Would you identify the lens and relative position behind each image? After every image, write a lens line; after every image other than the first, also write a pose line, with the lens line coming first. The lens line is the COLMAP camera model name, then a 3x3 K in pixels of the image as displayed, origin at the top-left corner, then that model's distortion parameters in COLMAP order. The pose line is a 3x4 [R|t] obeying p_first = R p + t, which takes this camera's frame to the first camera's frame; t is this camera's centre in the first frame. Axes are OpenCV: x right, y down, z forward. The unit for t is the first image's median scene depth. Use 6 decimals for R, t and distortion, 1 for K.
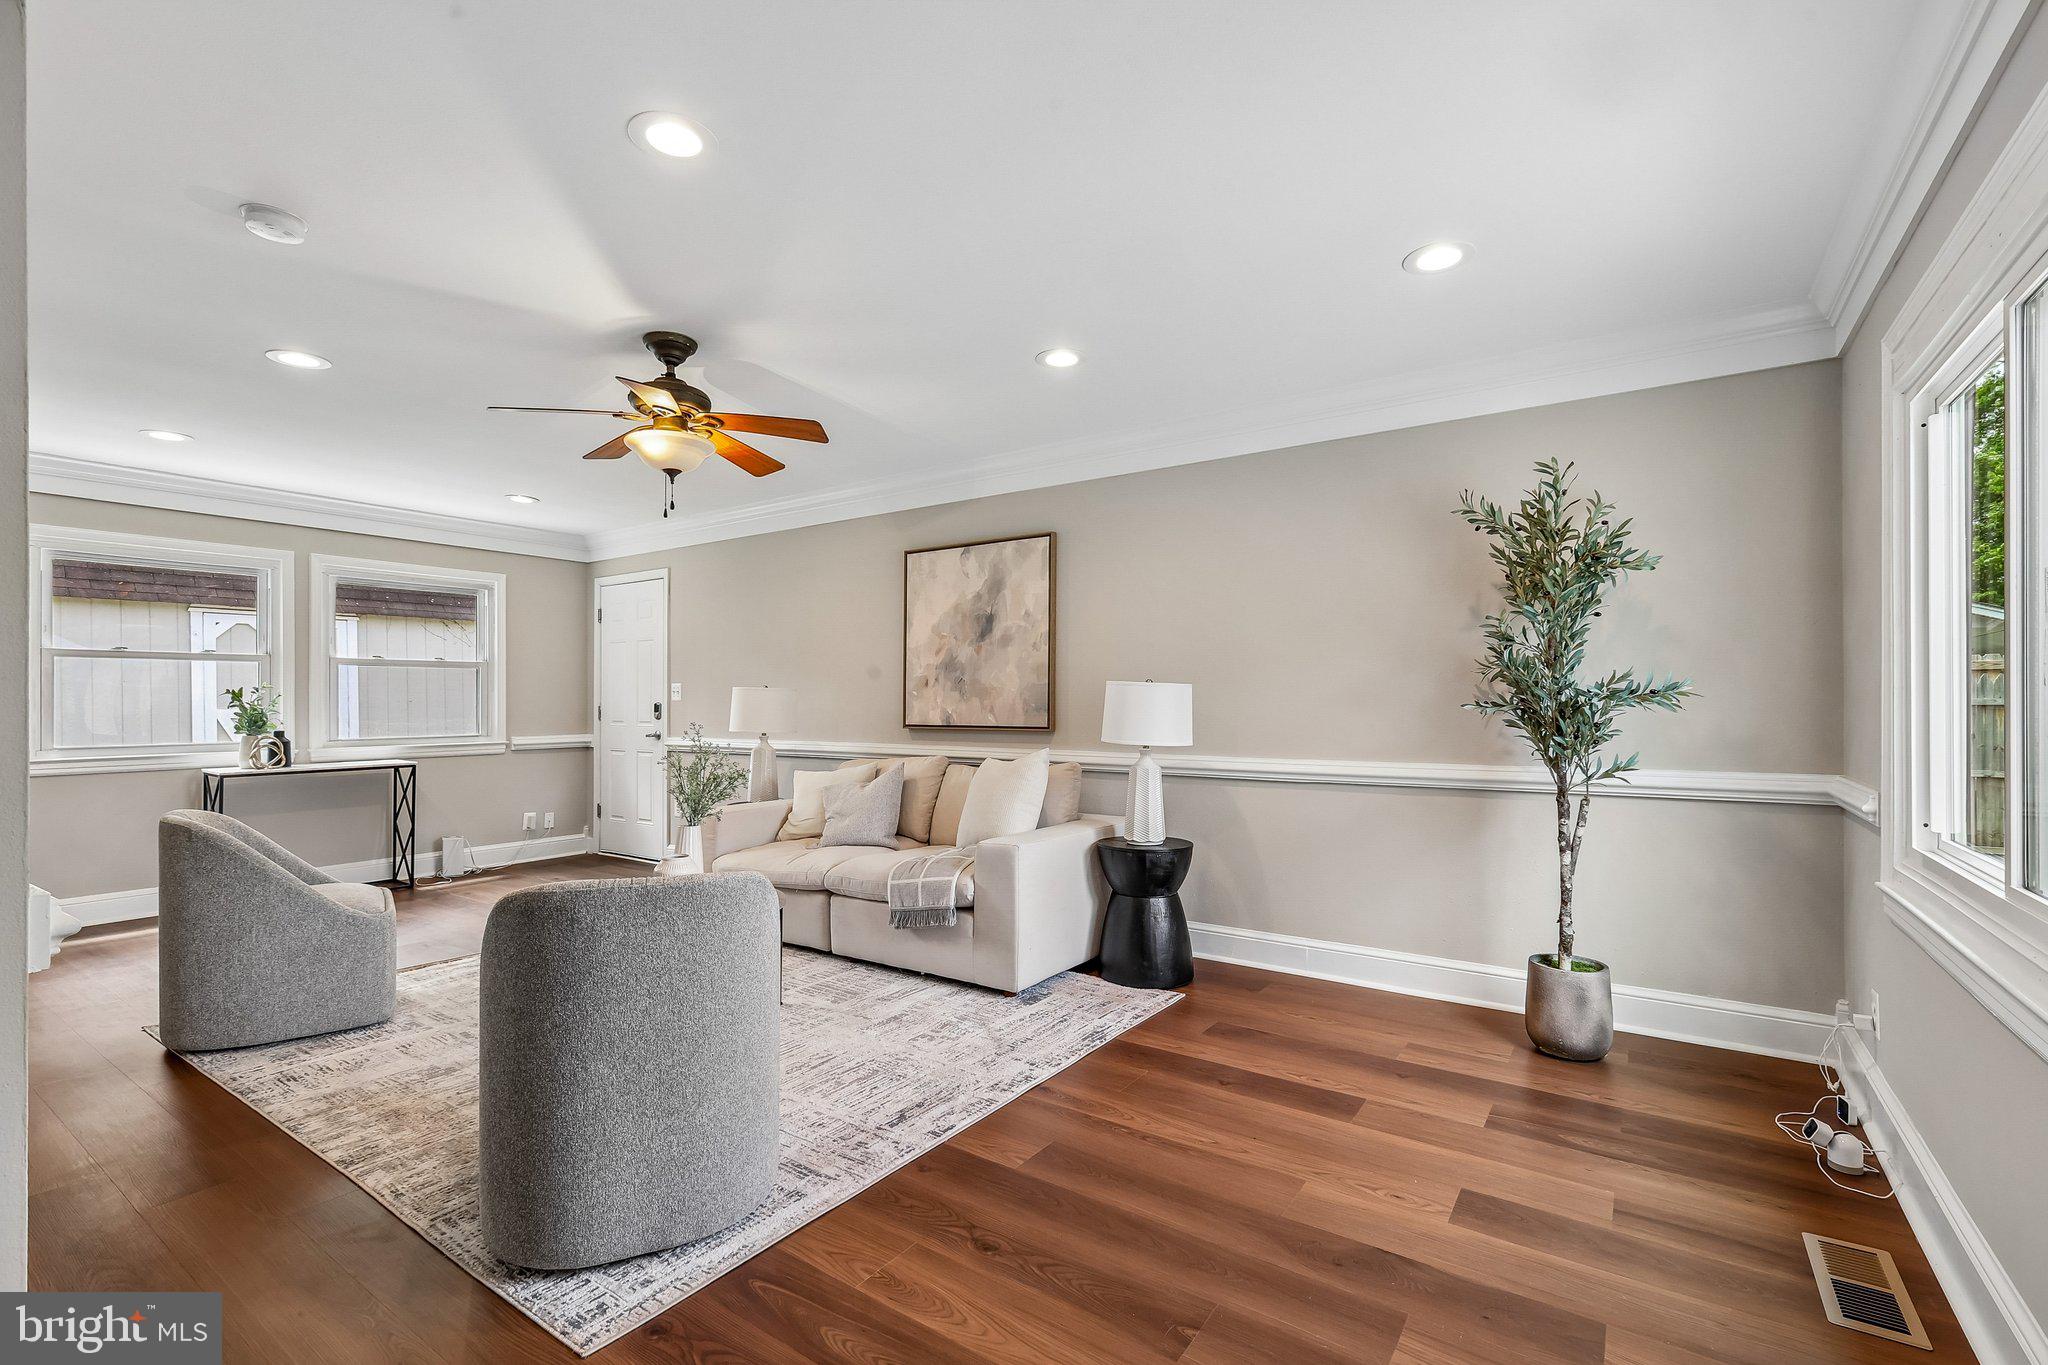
lens RADIAL K [[903.6, 0, 1028.2], [0, 903.6, 681.5], [0, 0, 1]] dist [0.000287, 0.000095]
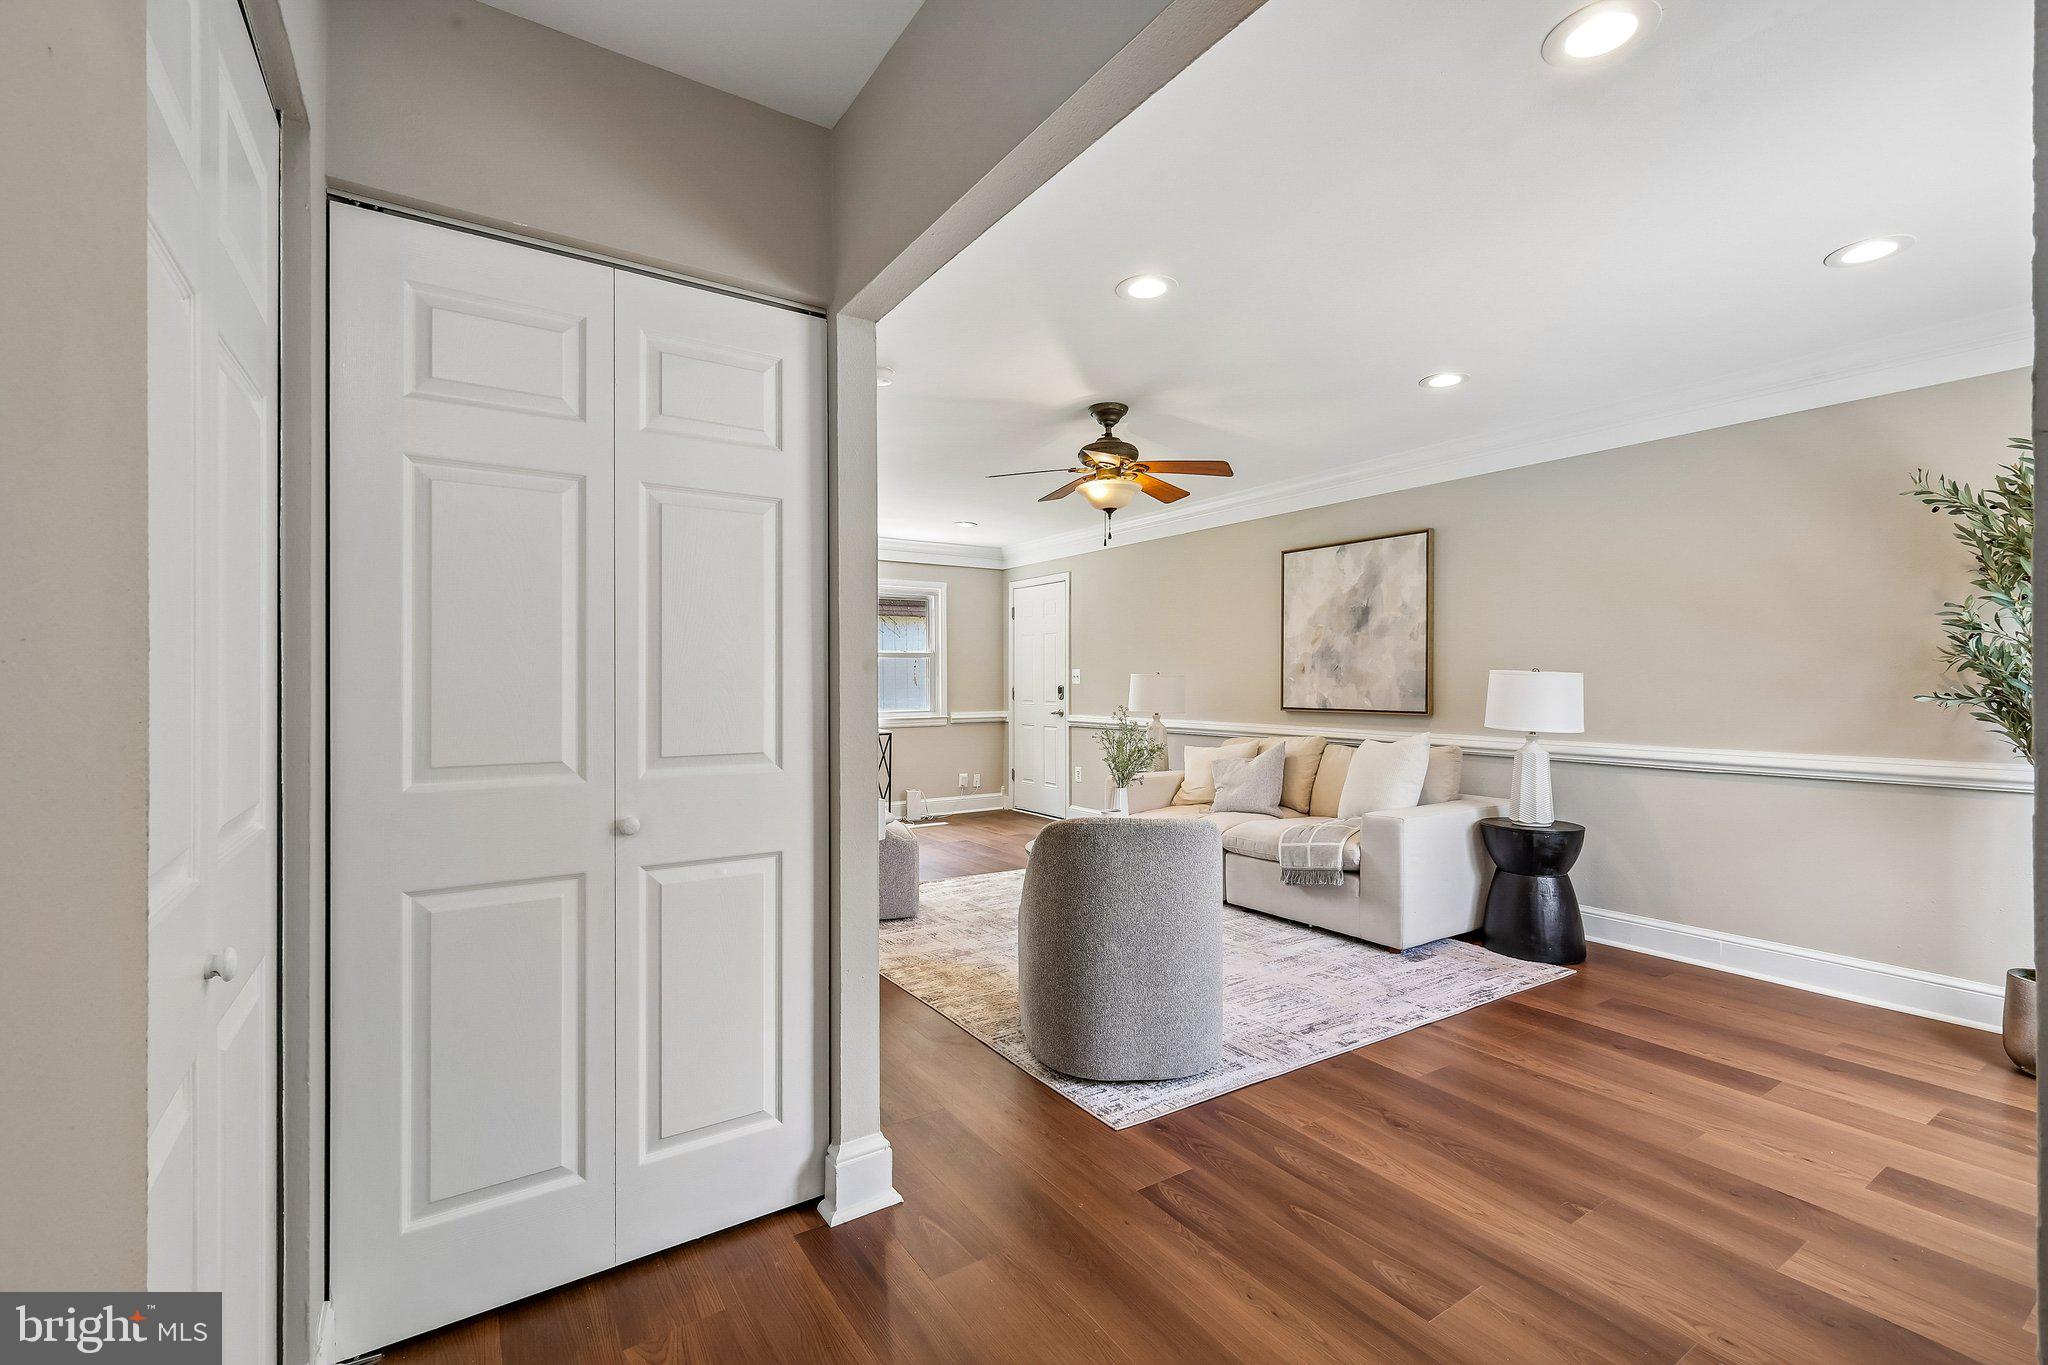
lens RADIAL K [[887.3, 0, 1020.9], [0, 887.3, 668.4], [0, 0, 1]] dist [-0.001372, -0.000542]
pose [[0.926559, -0.004519, -0.376122, -0.036167], [0.008229, 0.999932, 0.008260, -0.017653], [0.376059, -0.010748, 0.926533, -0.197043]]
